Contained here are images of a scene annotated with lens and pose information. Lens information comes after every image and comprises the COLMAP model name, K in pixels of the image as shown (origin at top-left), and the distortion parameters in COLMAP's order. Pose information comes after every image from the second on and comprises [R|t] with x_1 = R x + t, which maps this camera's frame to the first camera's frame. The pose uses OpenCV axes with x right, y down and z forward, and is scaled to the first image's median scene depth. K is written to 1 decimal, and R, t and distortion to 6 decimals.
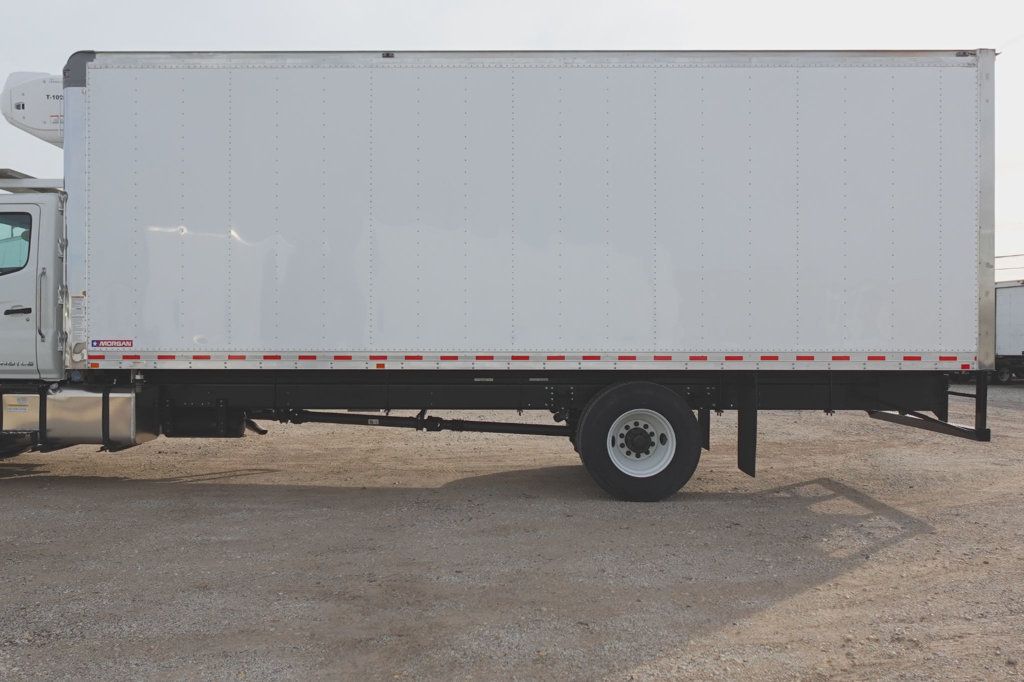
lens RADIAL K [[873.8, 0, 512.0], [0, 873.8, 341.0], [0, 0, 1]] dist [-0.007084, 0.009655]
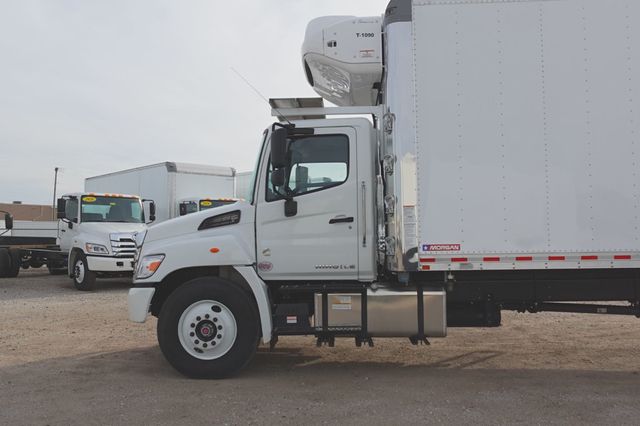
lens RADIAL K [[546.1, 0, 320.0], [0, 546.1, 213.0], [0, 0, 1]] dist [-0.007084, 0.009655]
pose [[0.999175, -0.018823, -0.035988, -0.568684], [0.017173, 0.998811, -0.045620, -0.011595], [0.036804, 0.044964, 0.998310, 0.289510]]
